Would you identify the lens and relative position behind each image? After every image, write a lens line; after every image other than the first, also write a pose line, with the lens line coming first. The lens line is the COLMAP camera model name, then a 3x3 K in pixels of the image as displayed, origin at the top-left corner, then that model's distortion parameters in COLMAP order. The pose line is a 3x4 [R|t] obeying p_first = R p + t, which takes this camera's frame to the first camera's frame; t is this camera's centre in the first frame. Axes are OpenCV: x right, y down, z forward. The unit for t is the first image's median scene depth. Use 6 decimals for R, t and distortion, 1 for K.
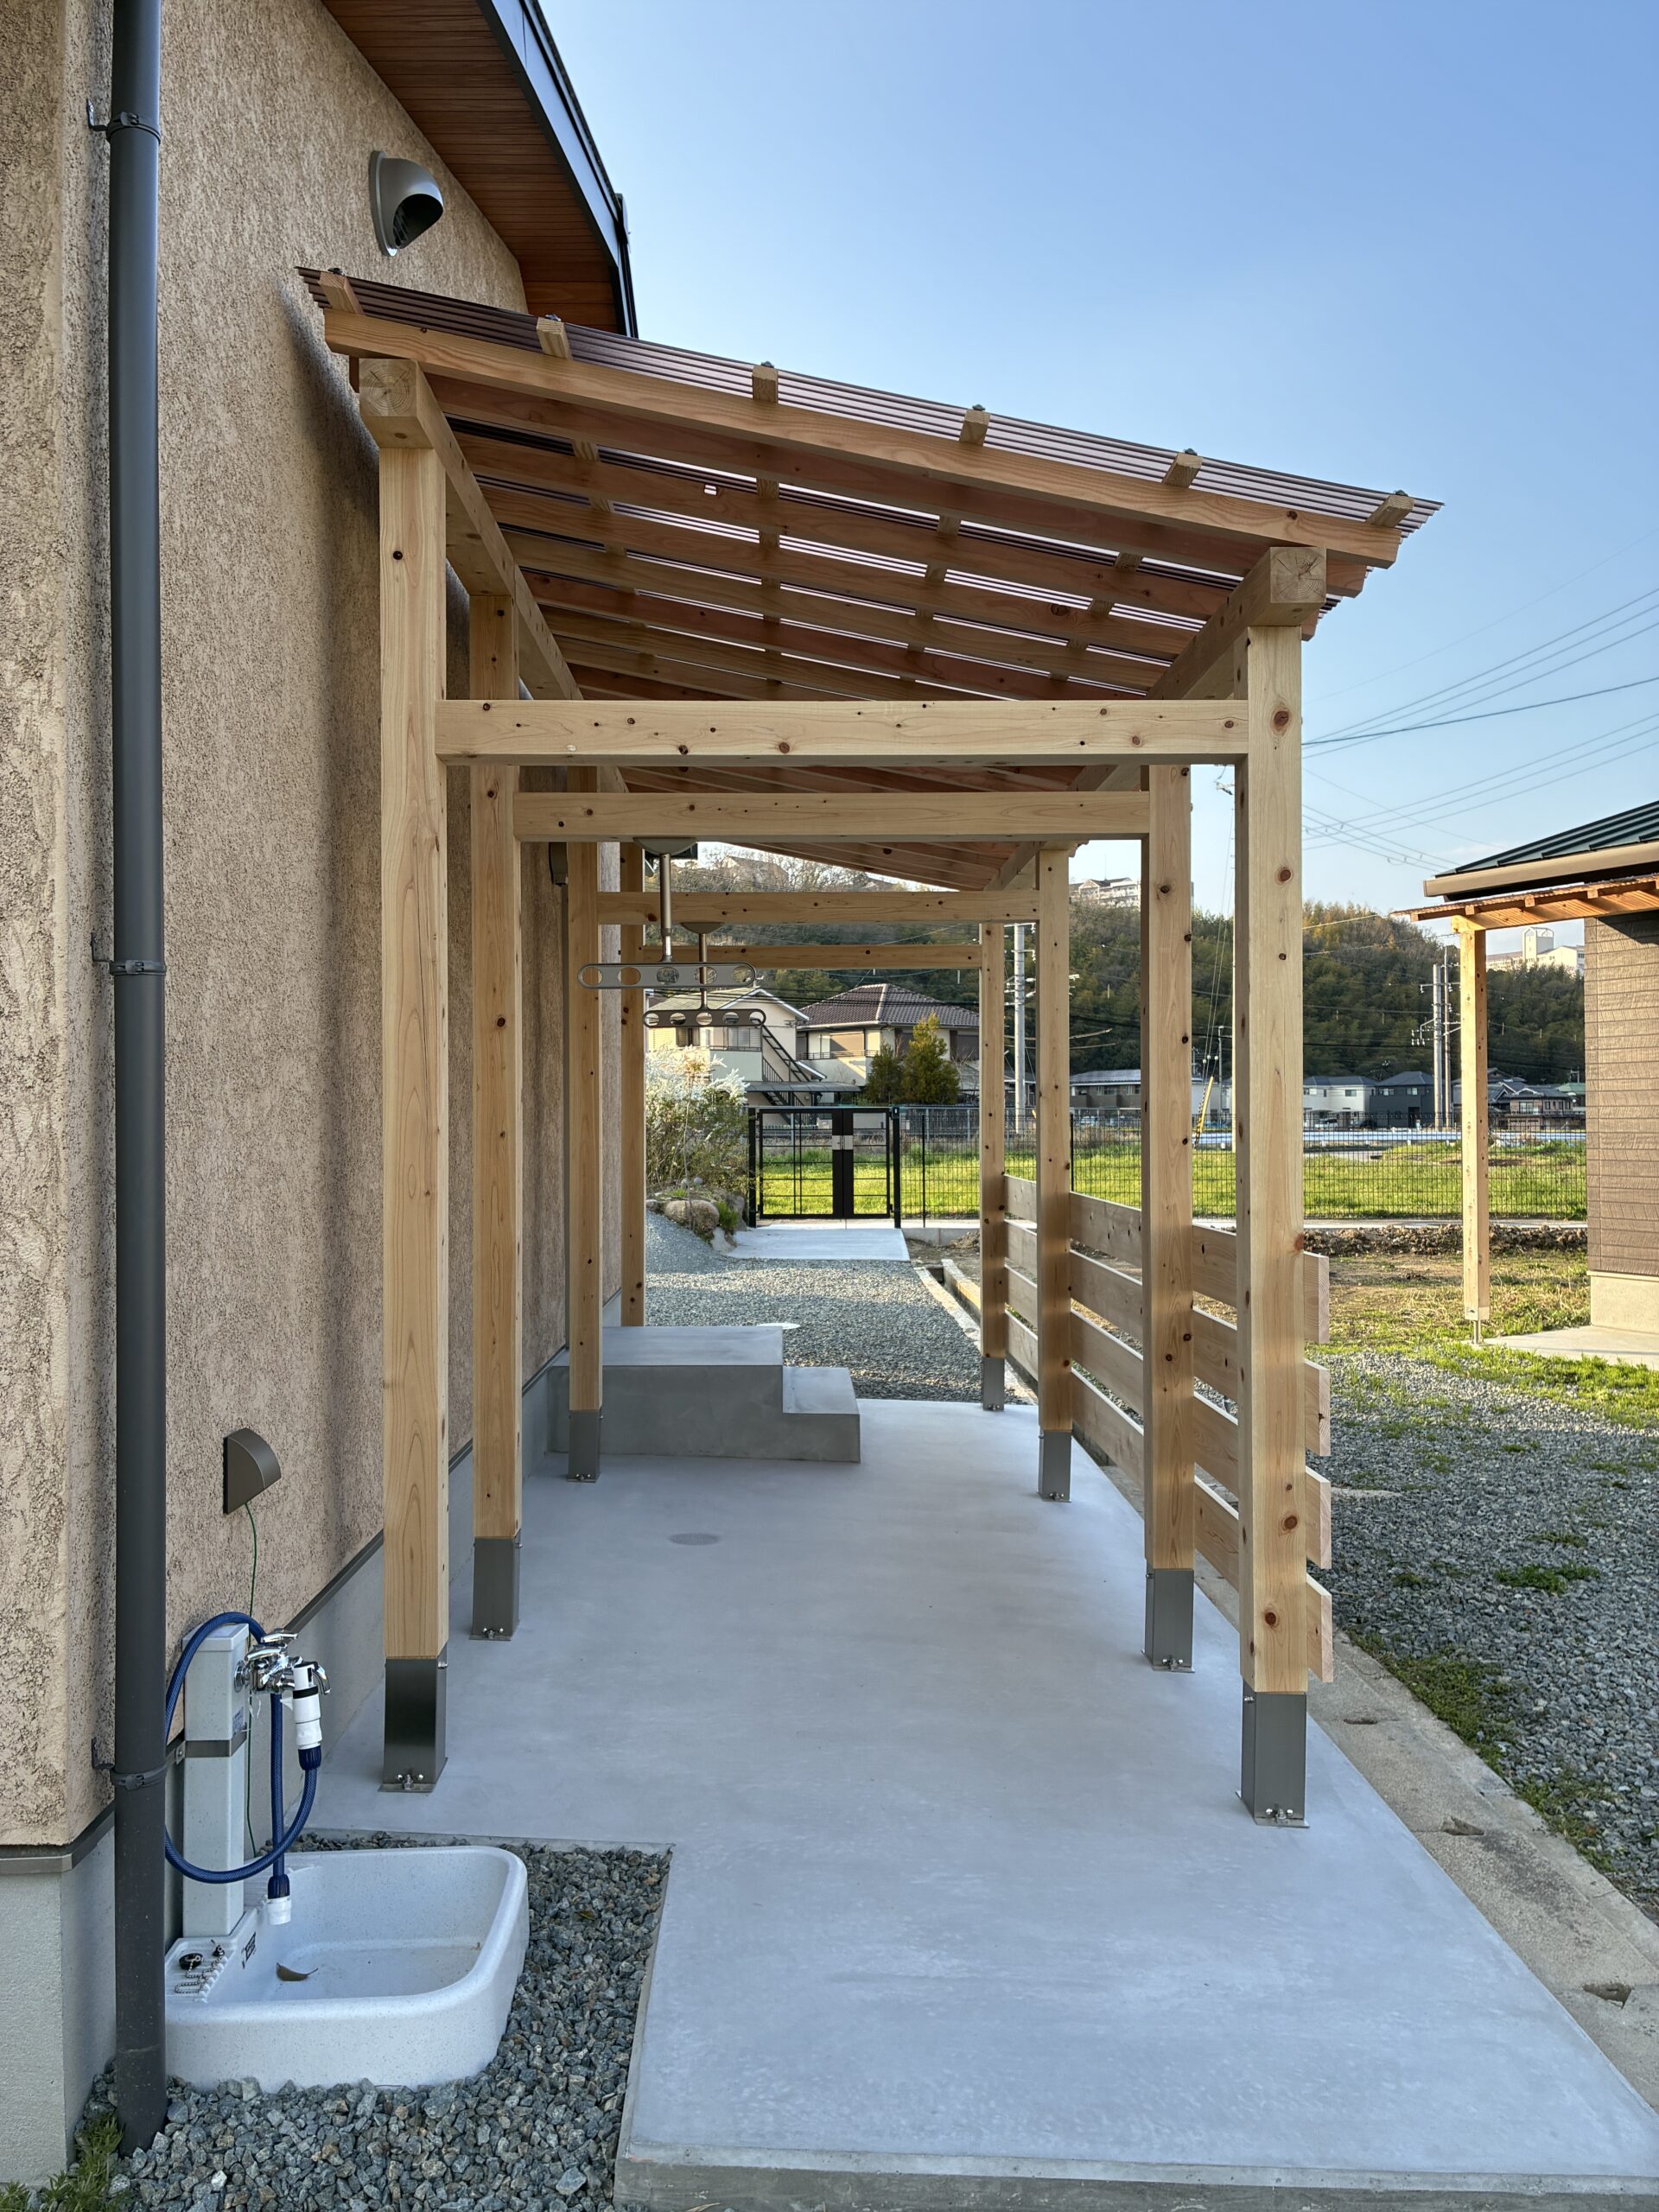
lens RADIAL K [[1669.7, 0, 828.6], [0, 1669.7, 1106.6], [0, 0, 1]] dist [0.053106, -0.059479]
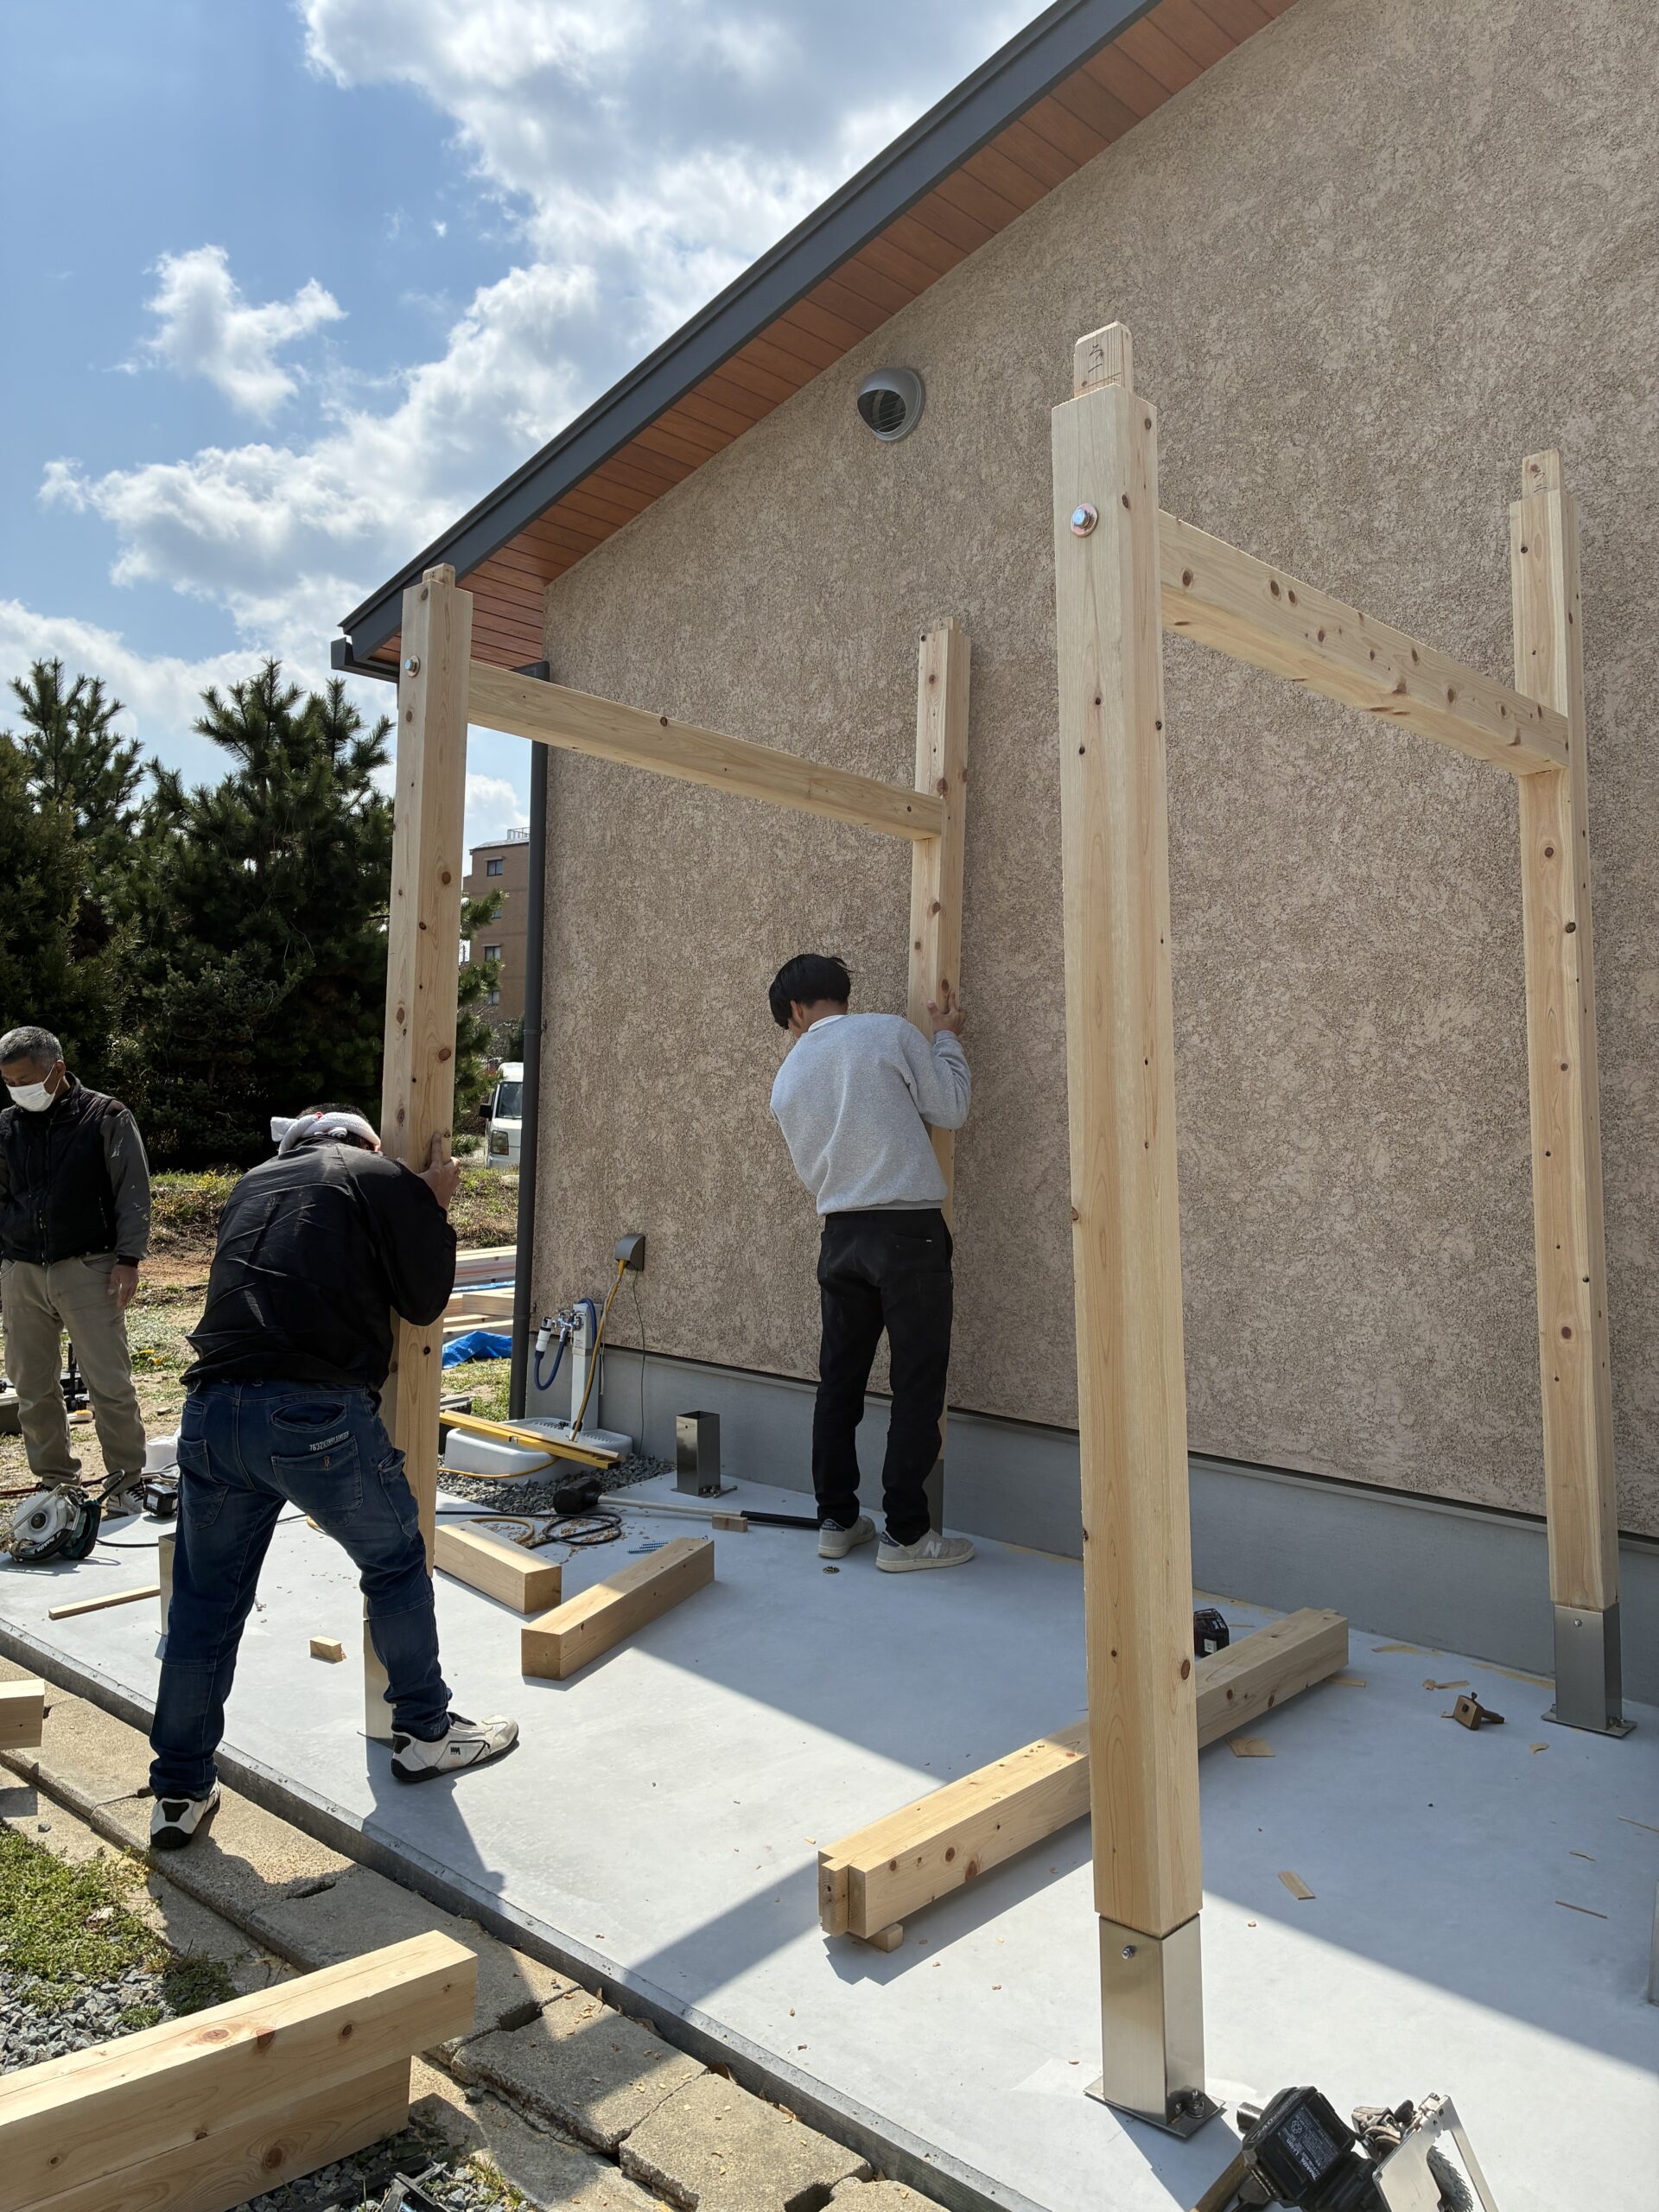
lens RADIAL K [[1669.7, 0, 827.8], [0, 1669.7, 1105.9], [0, 0, 1]] dist [0.053106, -0.059479]
pose [[-0.694857, -0.013907, -0.719013, 0.839412], [-0.018720, 0.999824, -0.001247, 0.022998], [0.718904, 0.012593, -0.694995, 2.206996]]
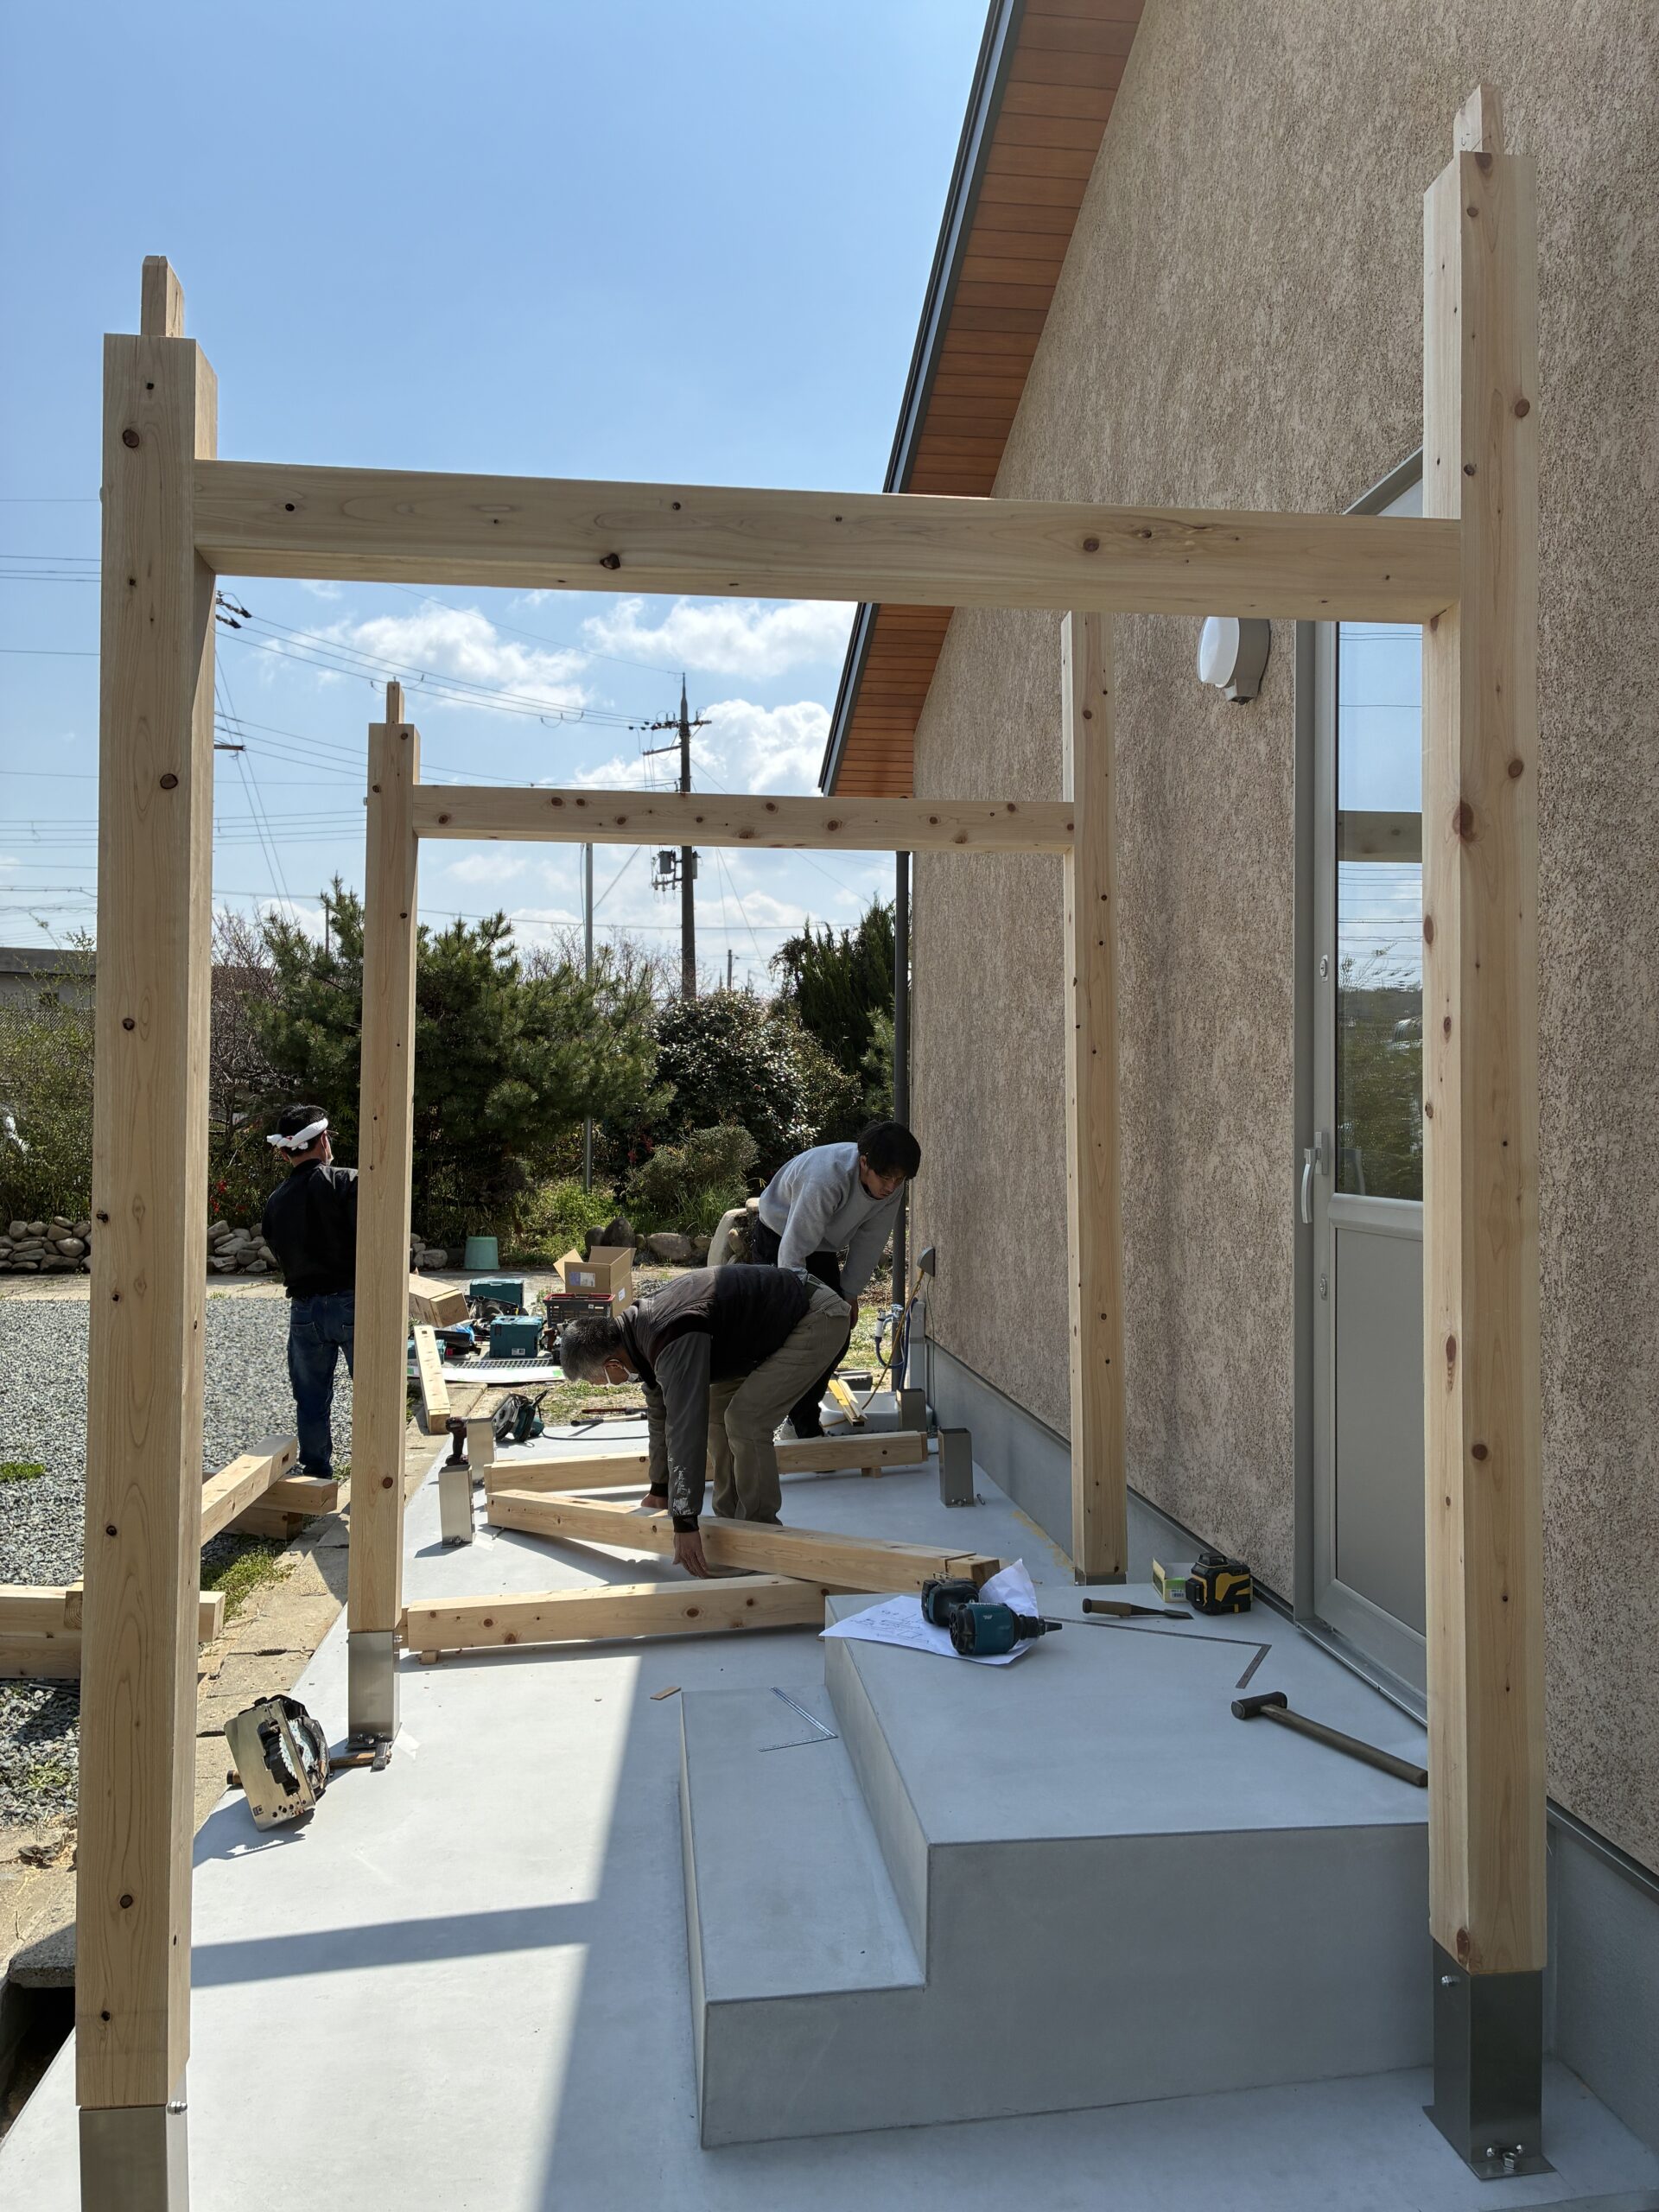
lens RADIAL K [[1669.7, 0, 814.6], [0, 1669.7, 1087.5], [0, 0, 1]] dist [0.053106, -0.059479]
pose [[-0.996634, -0.003330, -0.081913, 0.040430], [-0.000962, 0.999581, -0.028931, 0.013858], [0.081975, -0.028755, -0.996219, 3.013845]]
